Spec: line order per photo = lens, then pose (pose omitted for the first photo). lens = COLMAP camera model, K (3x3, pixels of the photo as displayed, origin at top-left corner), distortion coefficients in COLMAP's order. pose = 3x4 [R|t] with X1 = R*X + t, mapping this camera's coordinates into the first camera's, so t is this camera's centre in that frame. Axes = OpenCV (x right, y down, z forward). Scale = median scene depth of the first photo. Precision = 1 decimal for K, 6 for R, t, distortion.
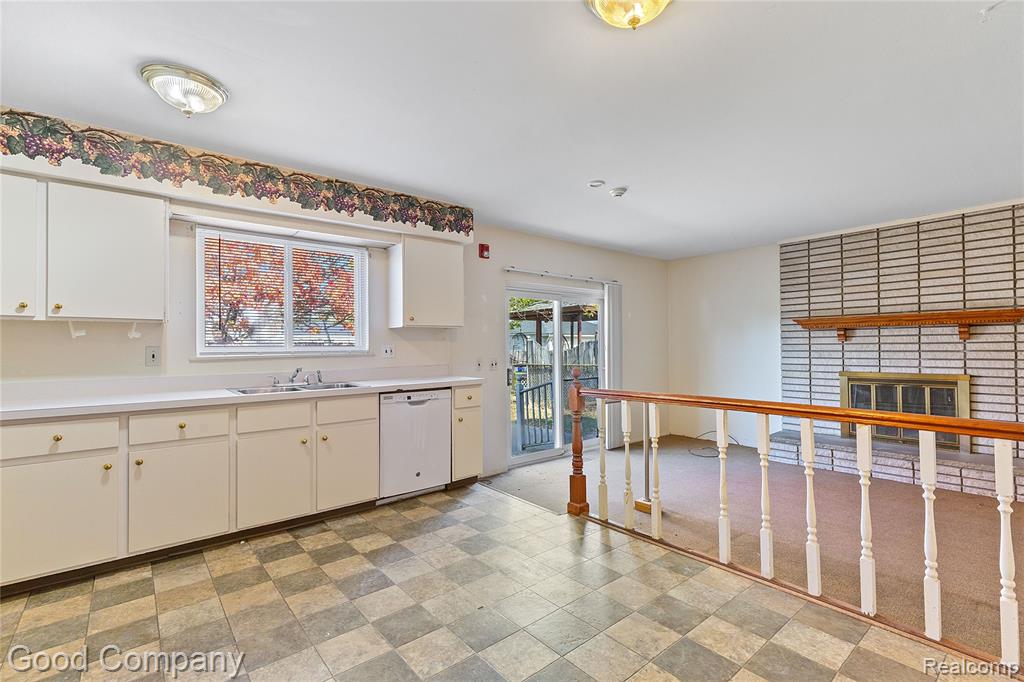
lens RADIAL K [[467.0, 0, 511.4], [0, 467.0, 338.3], [0, 0, 1]] dist [0.012874, -0.001982]
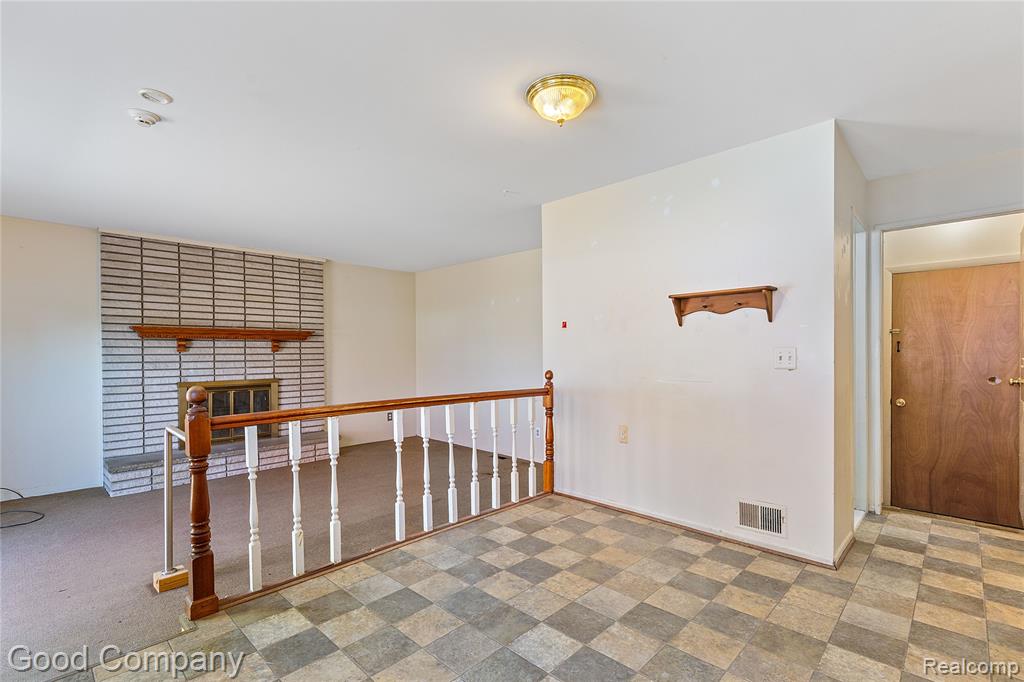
lens RADIAL K [[467.0, 0, 513.2], [0, 467.0, 359.5], [0, 0, 1]] dist [0.012874, -0.001982]
pose [[-0.112079, -0.002356, 0.993696, -0.368907], [-0.011475, 0.999934, 0.001076, 0.014027], [-0.993633, -0.011282, -0.112099, 0.438754]]
